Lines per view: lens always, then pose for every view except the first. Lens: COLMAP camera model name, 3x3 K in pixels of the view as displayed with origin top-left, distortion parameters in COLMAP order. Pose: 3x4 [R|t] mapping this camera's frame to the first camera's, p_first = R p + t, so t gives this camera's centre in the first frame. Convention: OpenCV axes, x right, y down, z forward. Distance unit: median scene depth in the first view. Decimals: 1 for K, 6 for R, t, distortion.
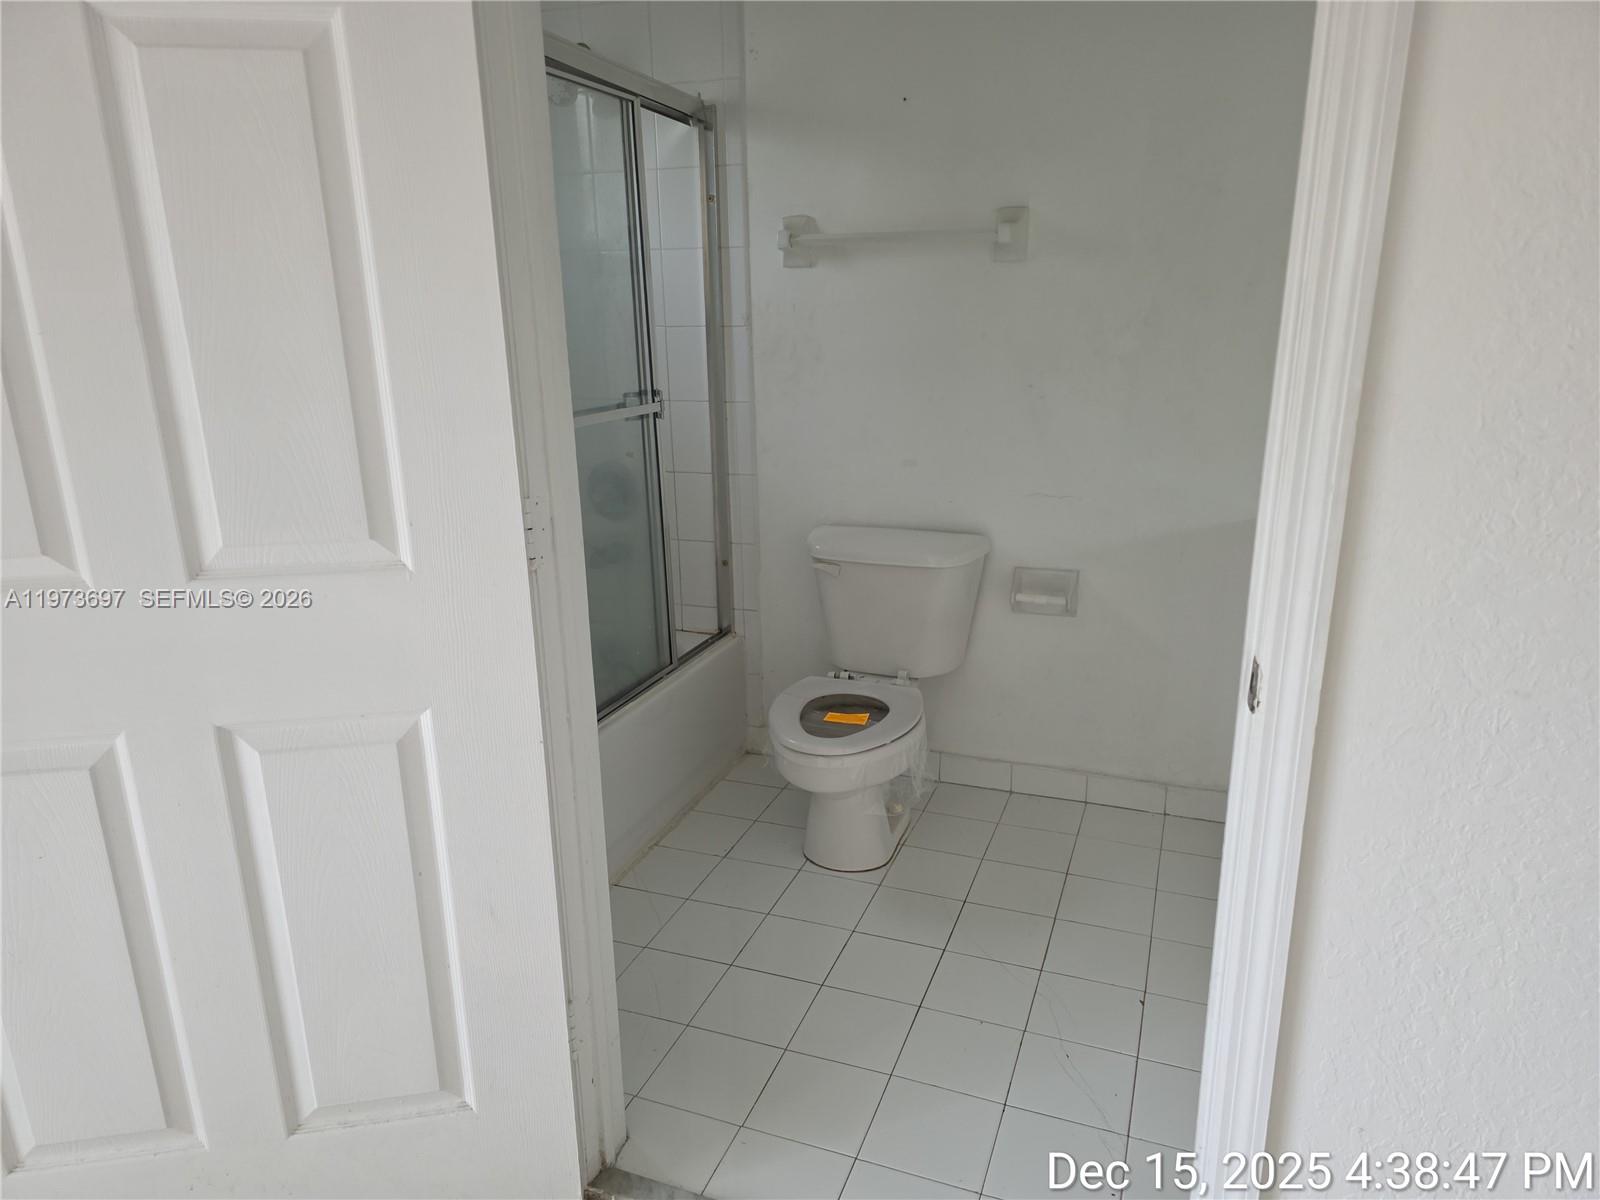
lens RADIAL K [[1083.0, 0, 797.2], [0, 1083.0, 609.7], [0, 0, 1]] dist [0.073629, -0.064347]
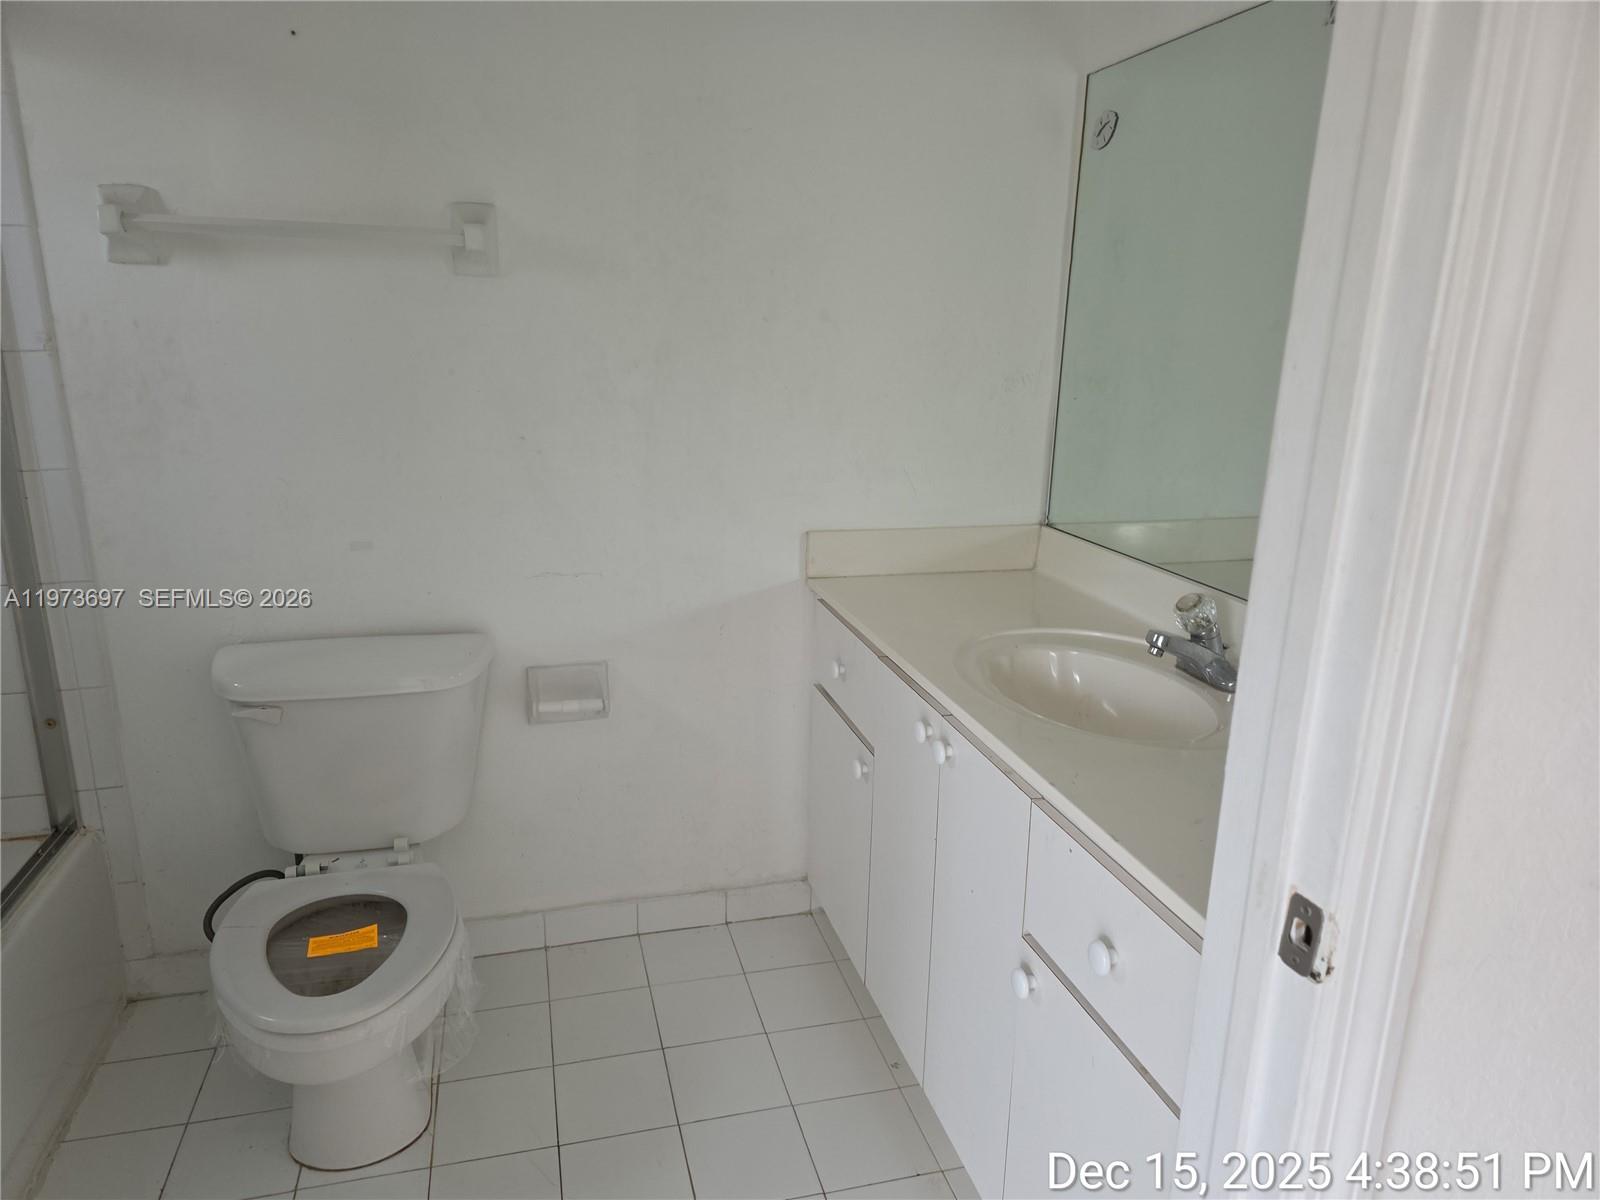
lens RADIAL K [[1083.0, 0, 797.2], [0, 1083.0, 609.7], [0, 0, 1]] dist [0.073629, -0.064347]
pose [[0.814980, -0.124509, 0.565956, -0.077354], [0.131941, 0.990862, 0.027992, -0.077797], [-0.564269, 0.051859, 0.823960, 0.251421]]
